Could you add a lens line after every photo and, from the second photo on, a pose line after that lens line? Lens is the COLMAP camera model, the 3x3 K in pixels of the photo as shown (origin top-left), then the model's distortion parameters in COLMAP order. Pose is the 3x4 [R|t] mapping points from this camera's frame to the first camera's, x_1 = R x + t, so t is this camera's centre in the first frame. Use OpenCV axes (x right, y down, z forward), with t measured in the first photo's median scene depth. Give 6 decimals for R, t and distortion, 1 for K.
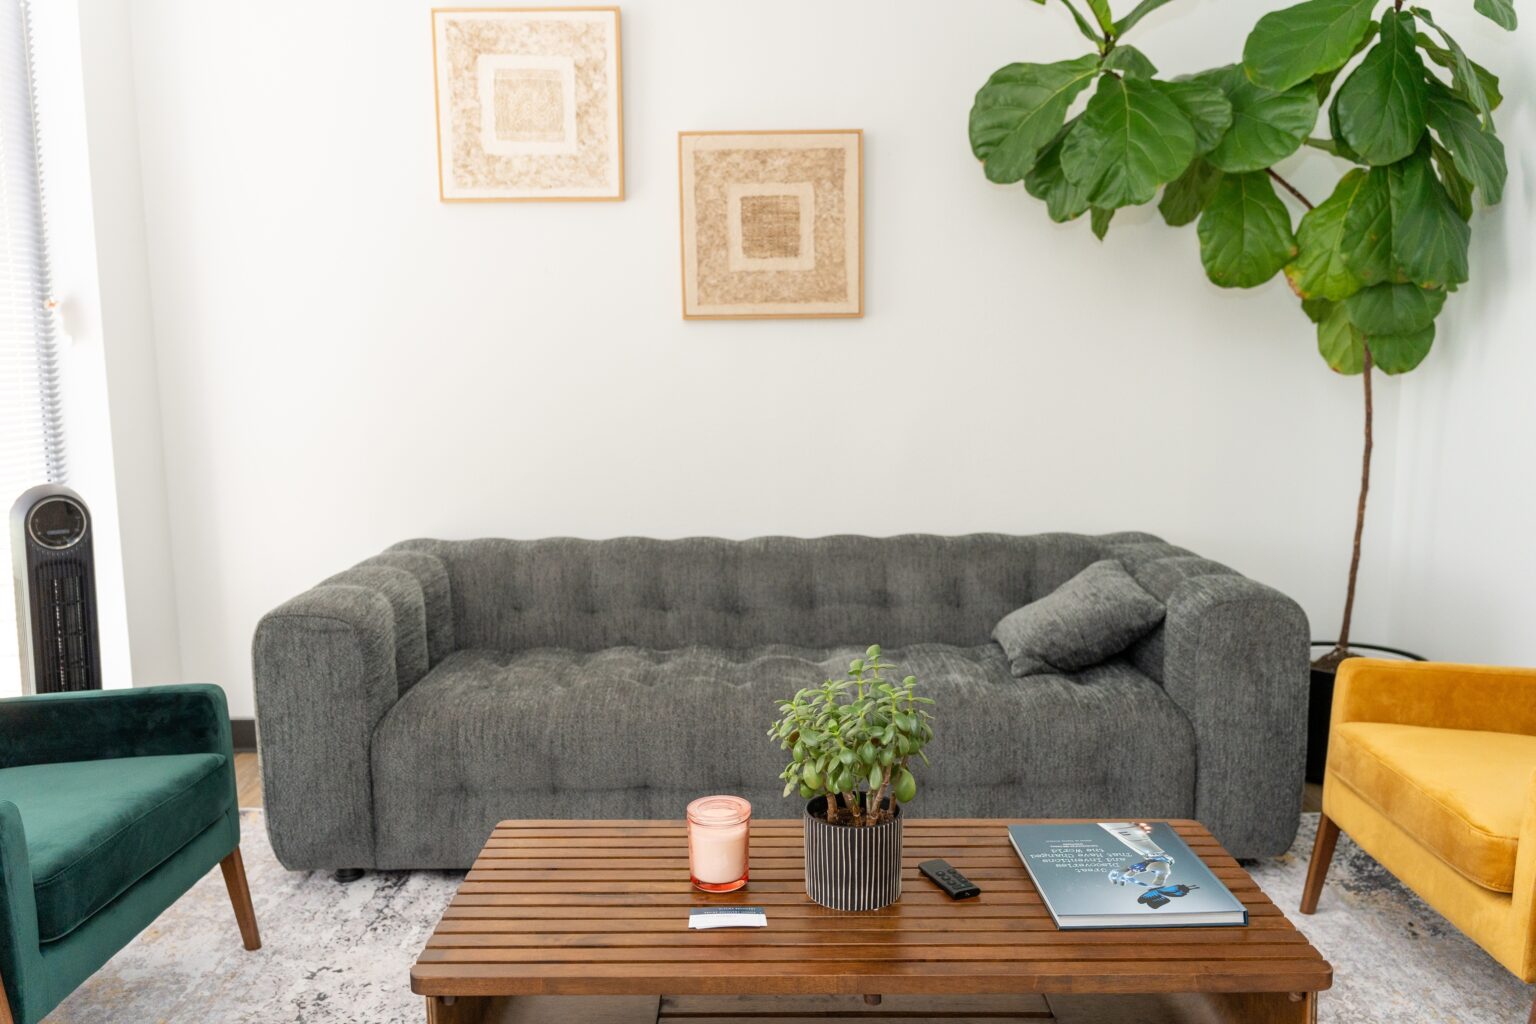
lens RADIAL K [[1180.3, 0, 768.0], [0, 1180.3, 512.0], [0, 0, 1]] dist [0.013544, -0.040011]
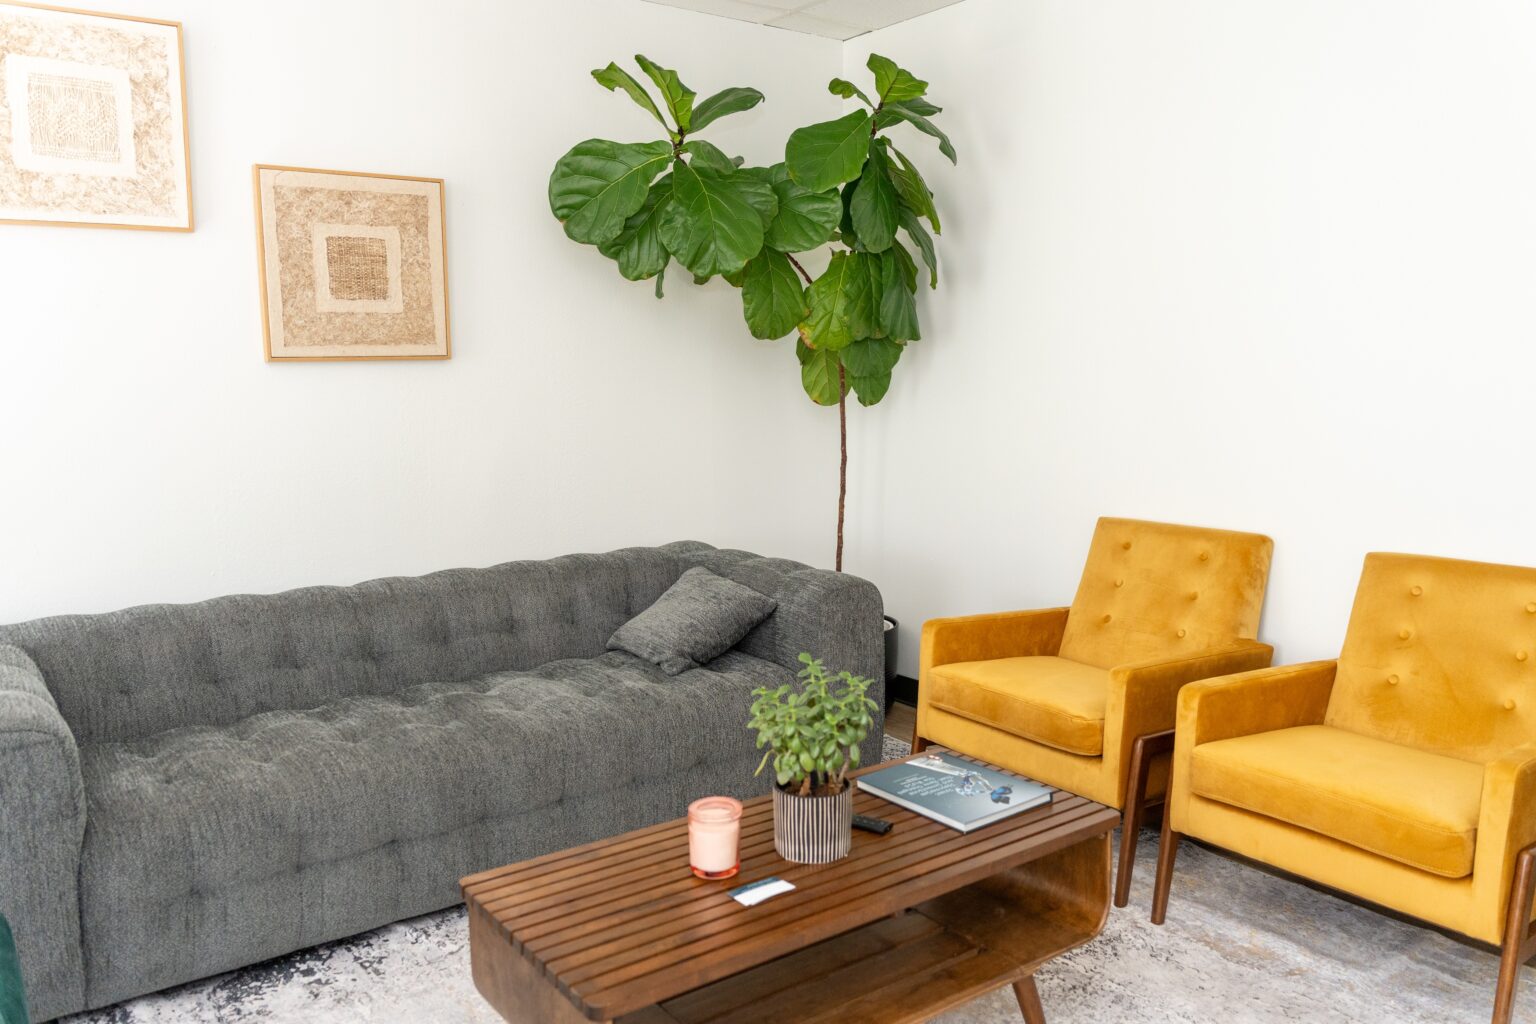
lens RADIAL K [[1180.3, 0, 768.0], [0, 1180.3, 512.0], [0, 0, 1]] dist [0.013544, -0.040011]
pose [[0.799920, -0.075832, 0.595296, -0.343335], [0.077000, 0.996754, 0.023504, -0.035667], [-0.595146, 0.027037, 0.803162, 0.001976]]
